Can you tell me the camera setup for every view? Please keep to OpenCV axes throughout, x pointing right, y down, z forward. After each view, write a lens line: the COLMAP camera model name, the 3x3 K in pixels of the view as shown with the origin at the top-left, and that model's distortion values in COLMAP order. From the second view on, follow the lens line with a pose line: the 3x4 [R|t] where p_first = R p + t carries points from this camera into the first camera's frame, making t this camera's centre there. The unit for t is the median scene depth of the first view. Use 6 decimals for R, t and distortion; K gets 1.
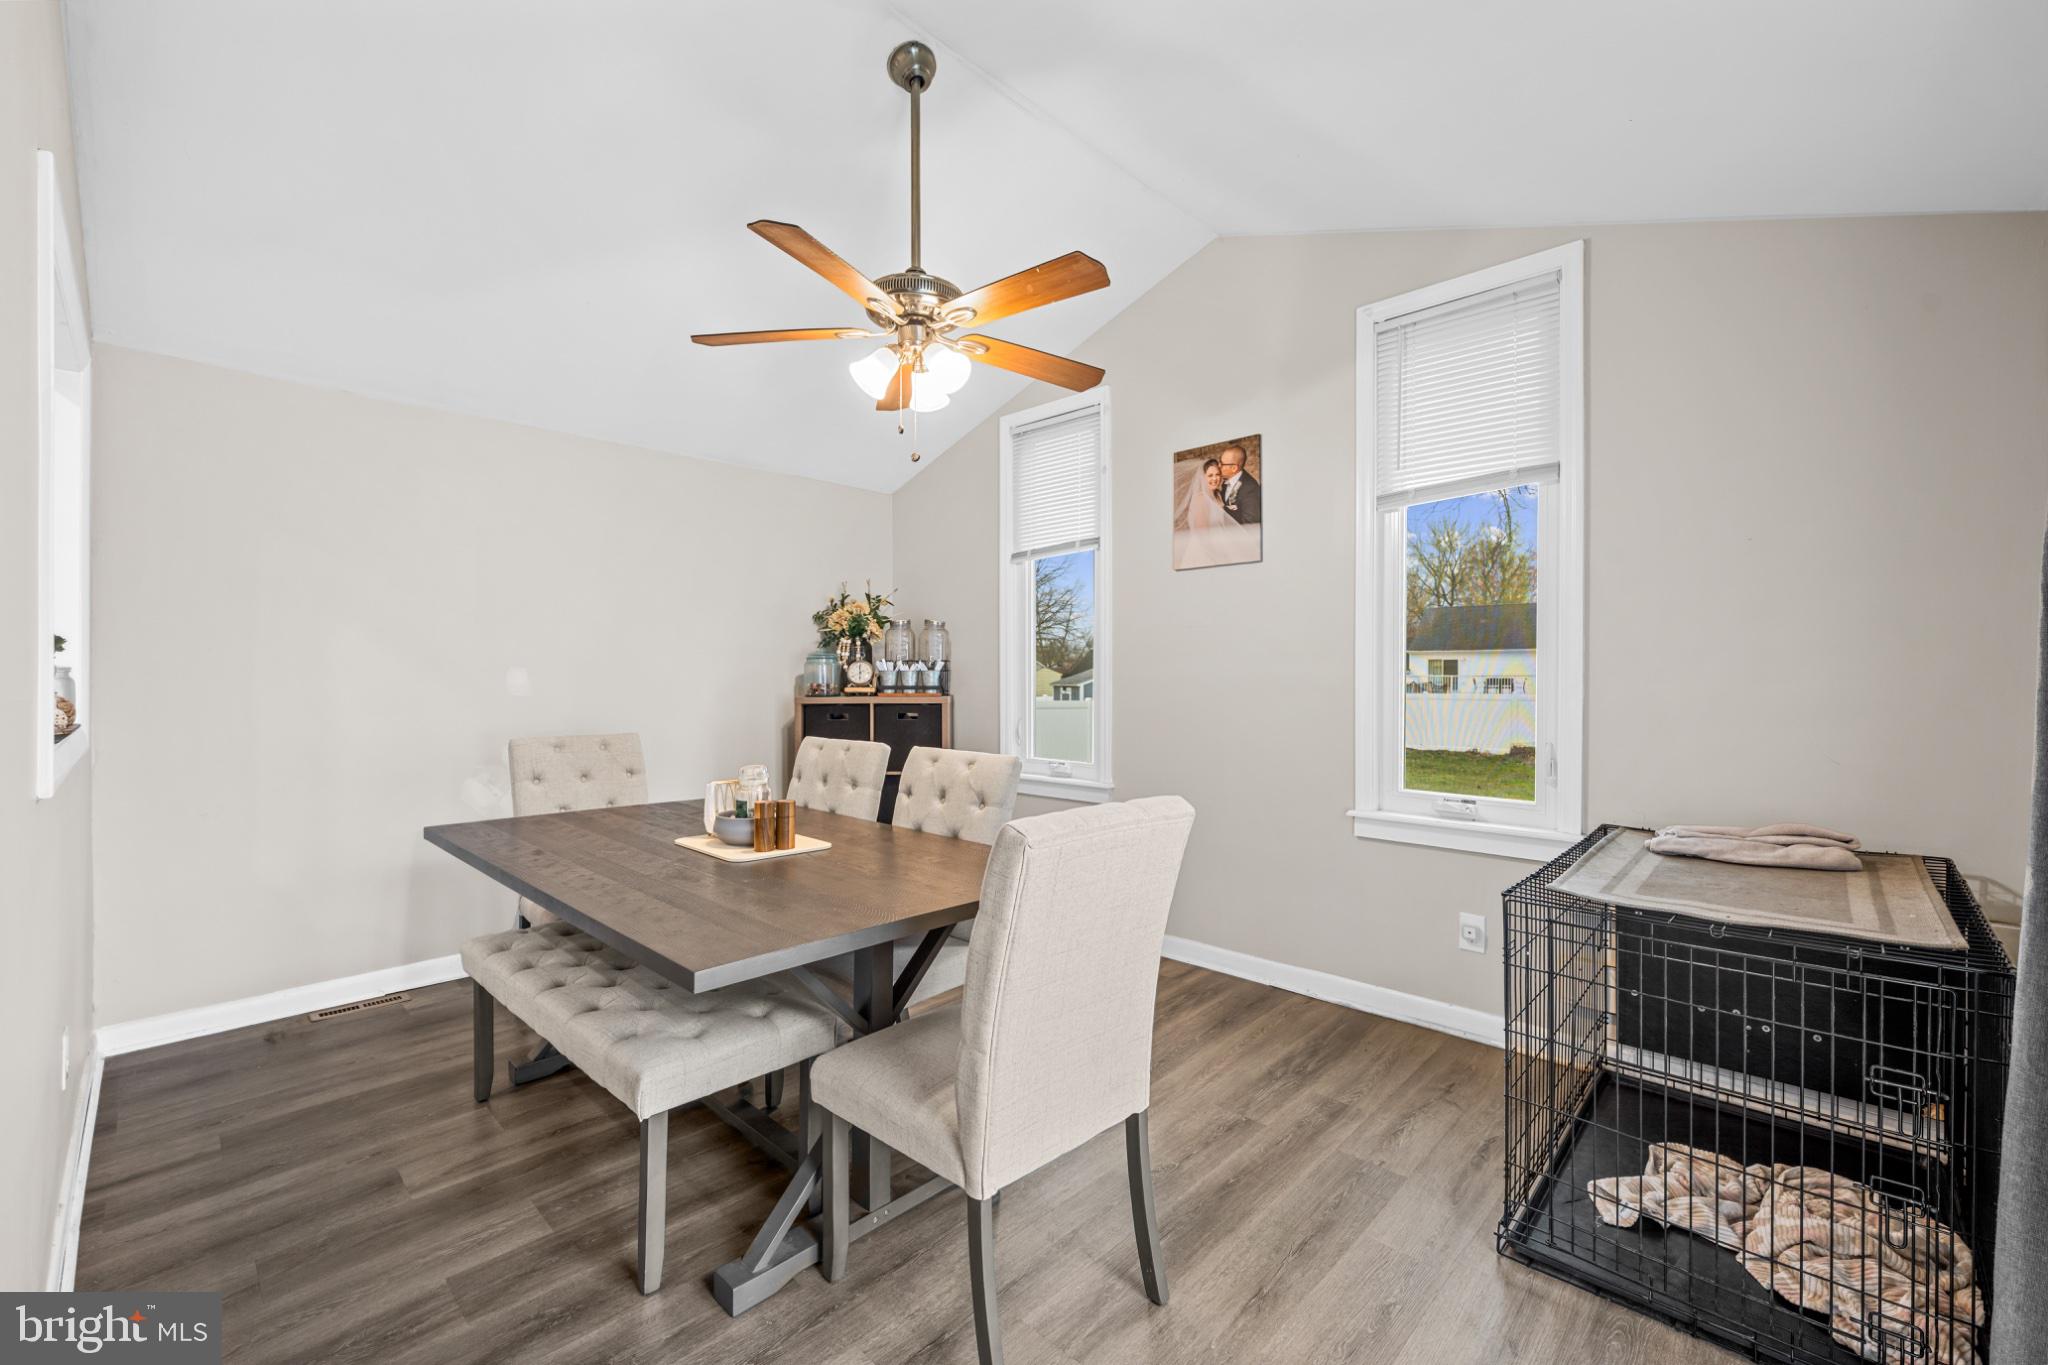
lens RADIAL K [[875.9, 0, 1022.1], [0, 875.9, 680.1], [0, 0, 1]] dist [-0.001325, -0.000848]
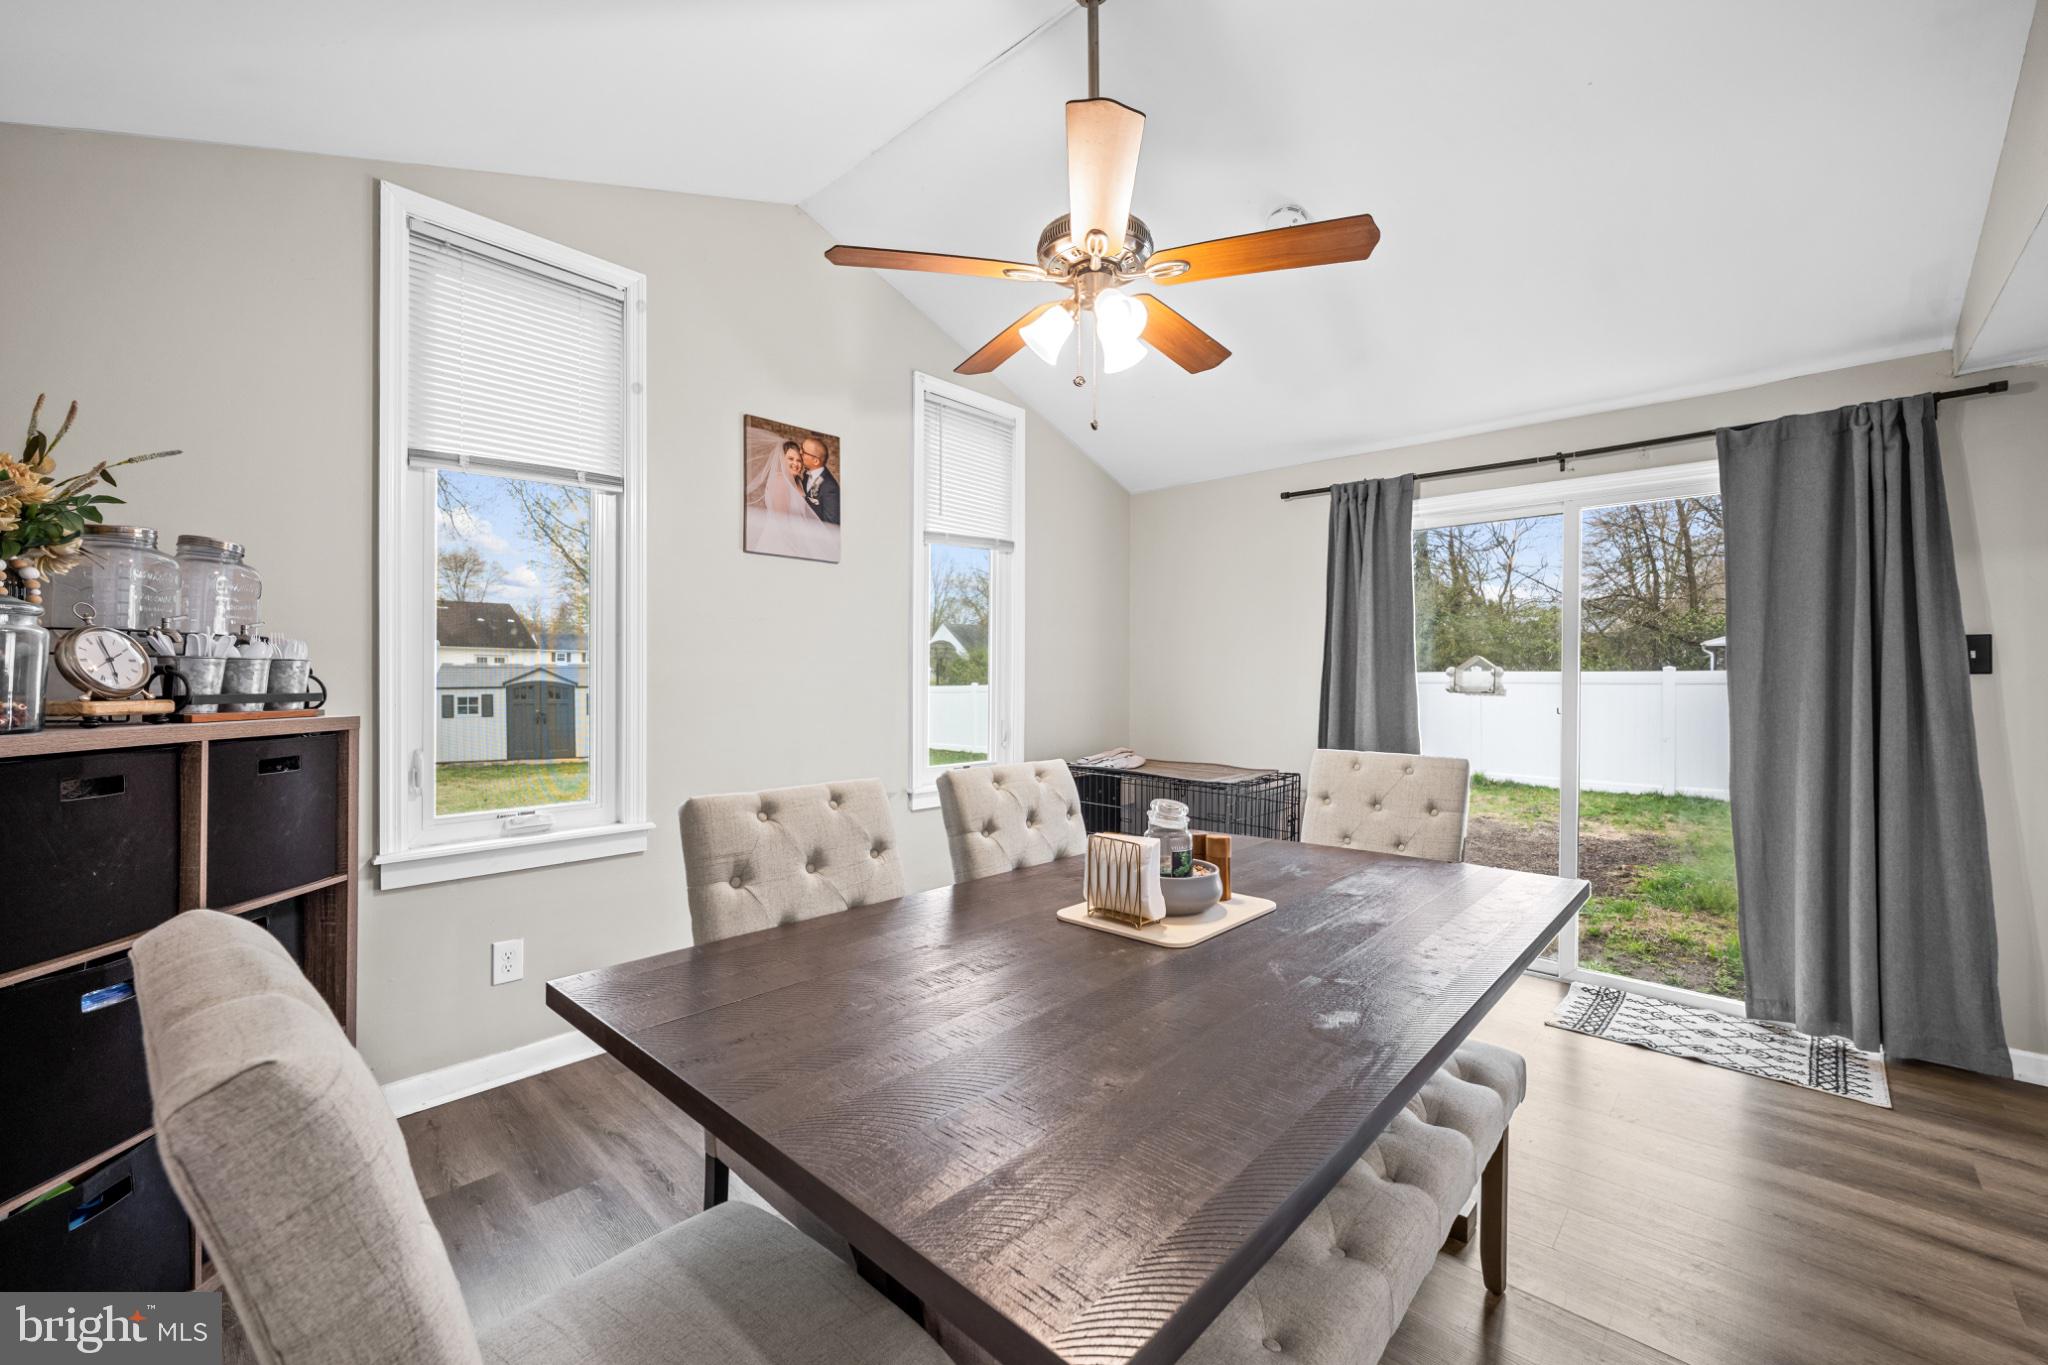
lens RADIAL K [[819.3, 0, 1030.7], [0, 819.3, 675.0], [0, 0, 1]] dist [0.000030, -0.000730]
pose [[-0.040393, 0.006579, 0.999162, -0.665037], [0.001810, 0.999977, -0.006511, 0.001048], [-0.999182, 0.001545, -0.040404, 0.791381]]
